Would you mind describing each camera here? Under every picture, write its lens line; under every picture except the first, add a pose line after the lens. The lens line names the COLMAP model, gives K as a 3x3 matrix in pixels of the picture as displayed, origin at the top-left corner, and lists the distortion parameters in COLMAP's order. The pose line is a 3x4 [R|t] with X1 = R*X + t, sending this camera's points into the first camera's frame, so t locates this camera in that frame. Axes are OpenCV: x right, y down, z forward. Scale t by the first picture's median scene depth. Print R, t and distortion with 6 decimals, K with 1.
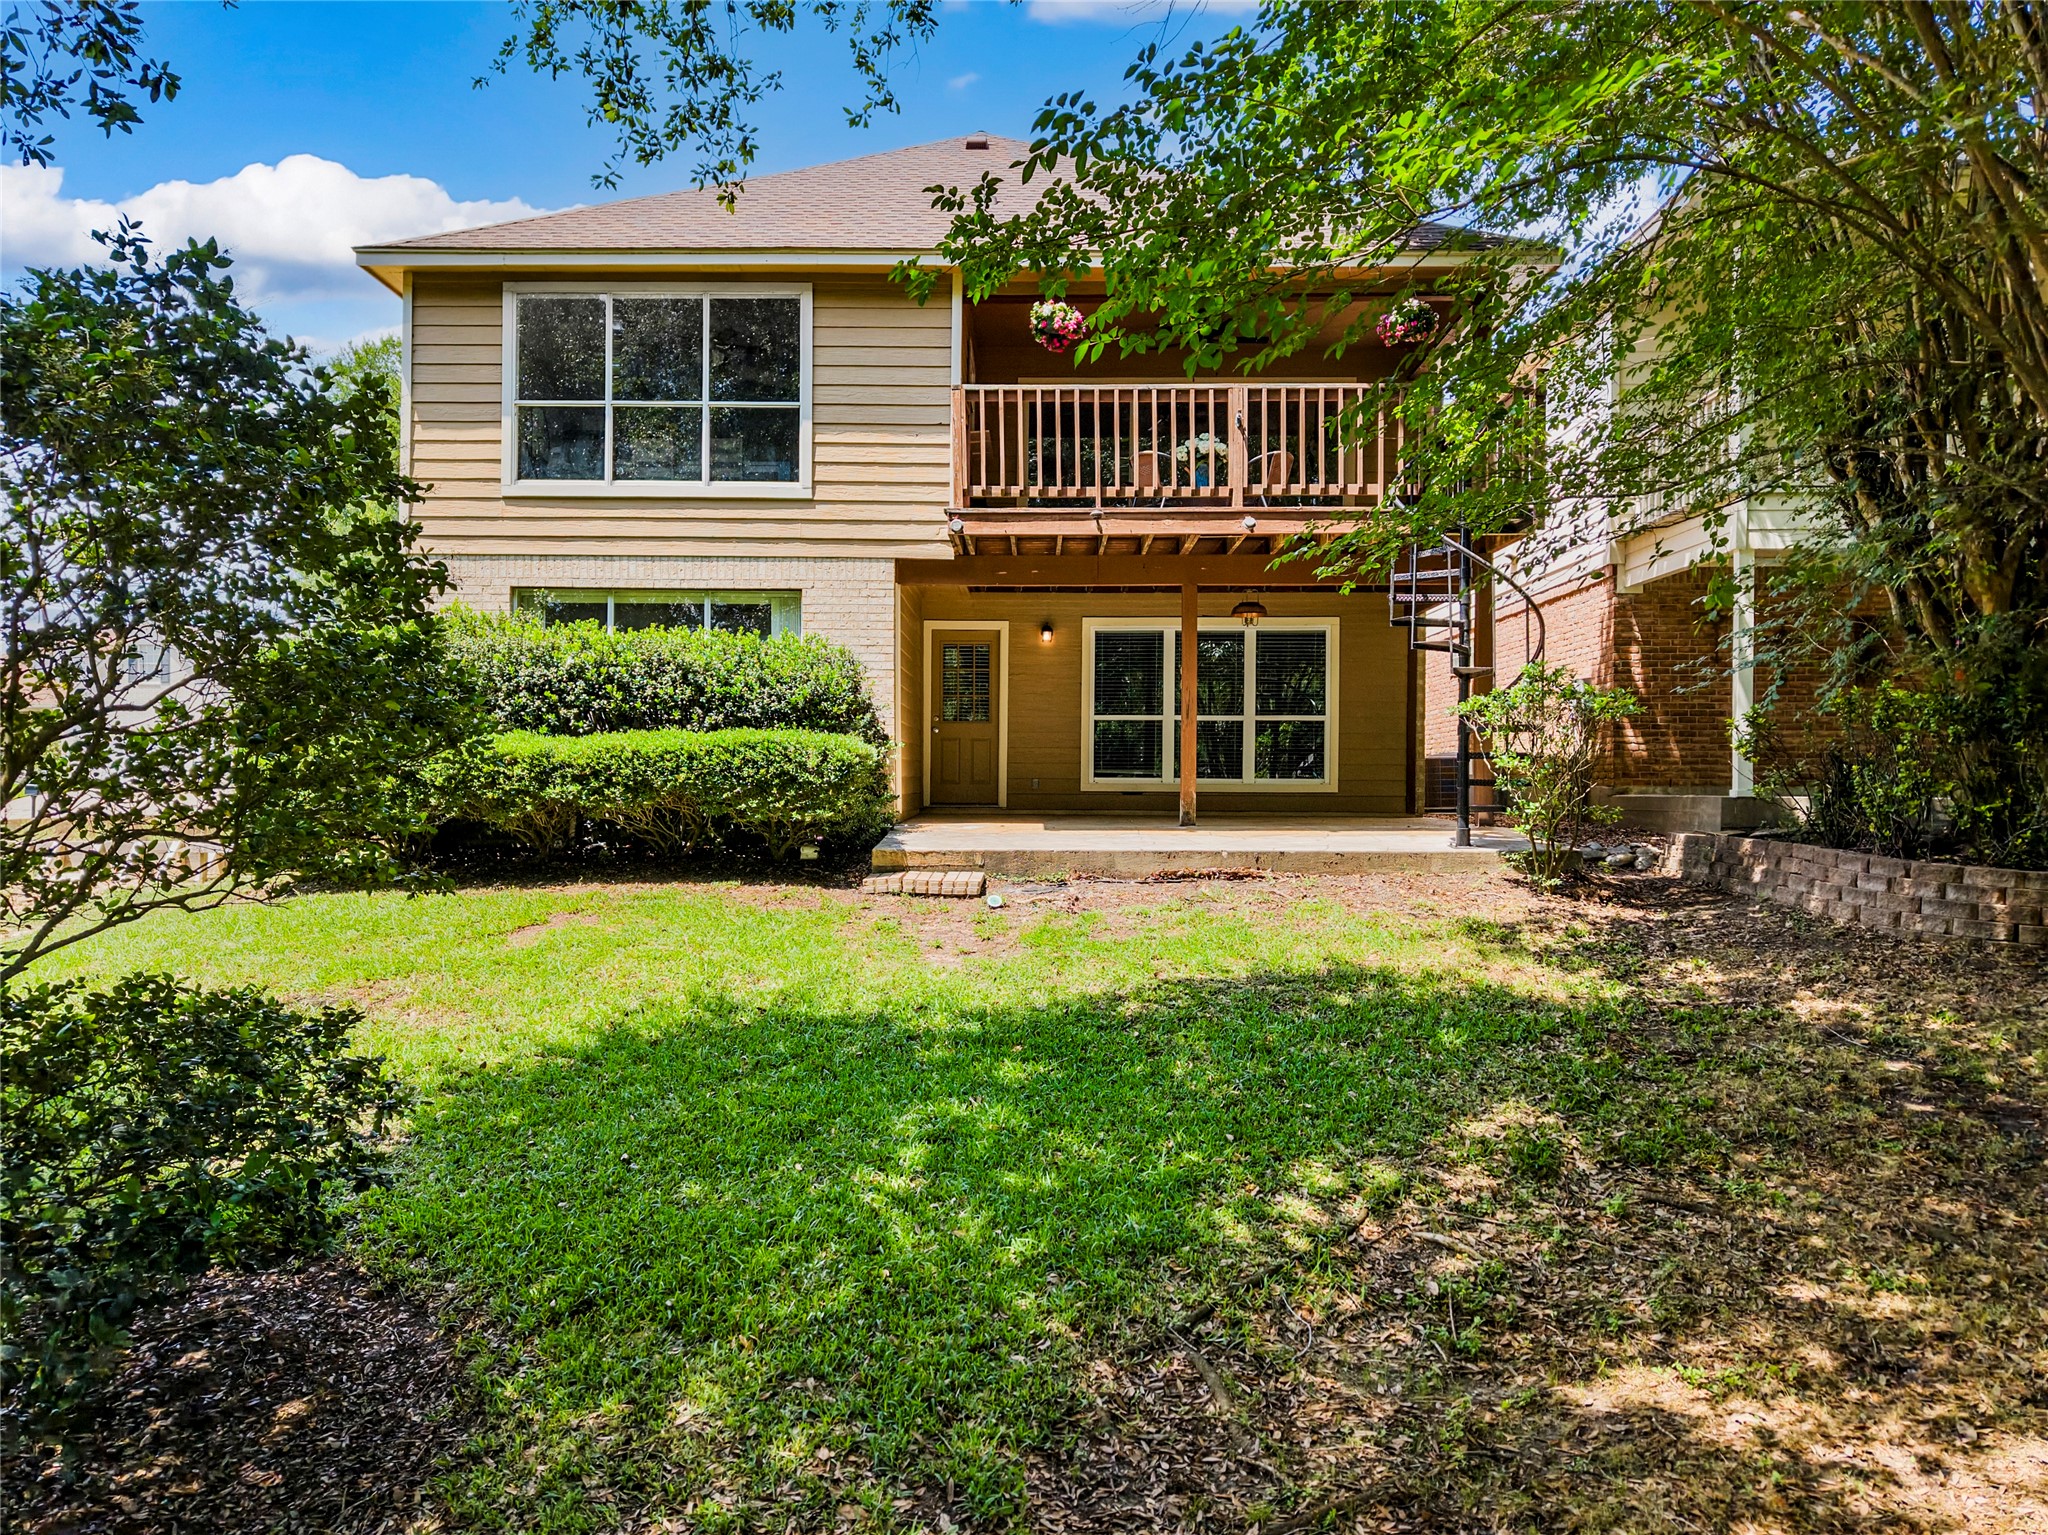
lens RADIAL K [[1418.3, 0, 1024.0], [0, 1418.3, 767.5], [0, 0, 1]] dist [0.103556, -0.128178]
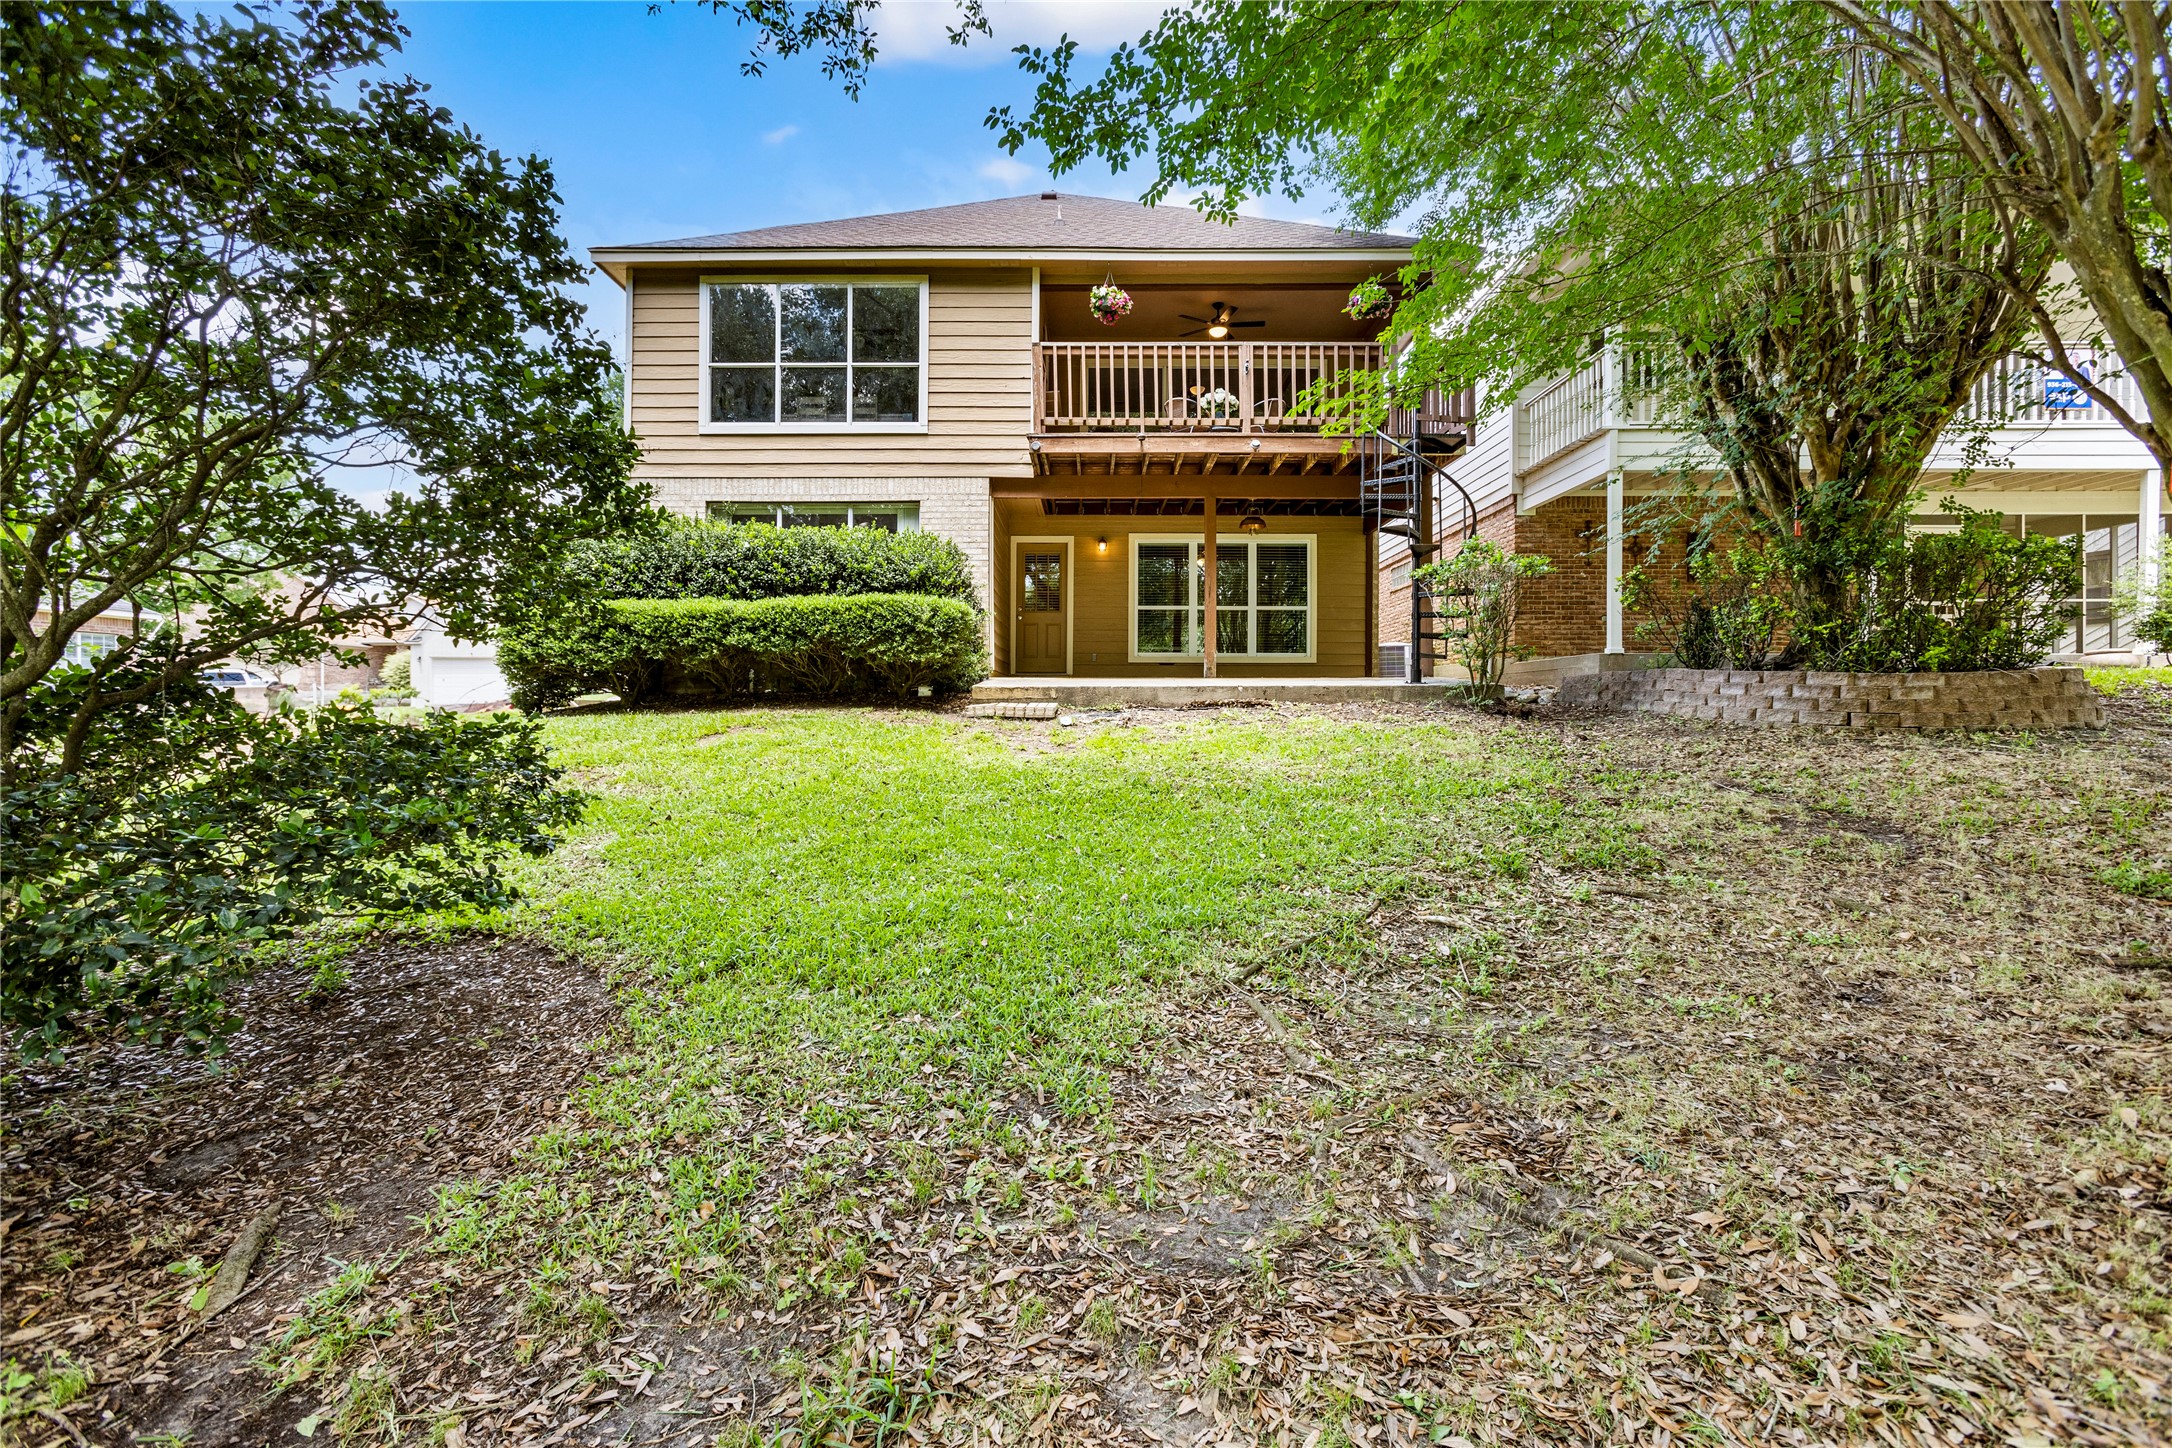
lens RADIAL K [[971.8, 0, 1085.8], [0, 971.8, 709.4], [0, 0, 1]] dist [-0.002458, 0.004126]
pose [[0.999973, -0.002945, 0.006679, -0.007915], [0.002919, 0.999988, 0.003886, 0.075541], [-0.006690, -0.003866, 0.999970, 0.095978]]
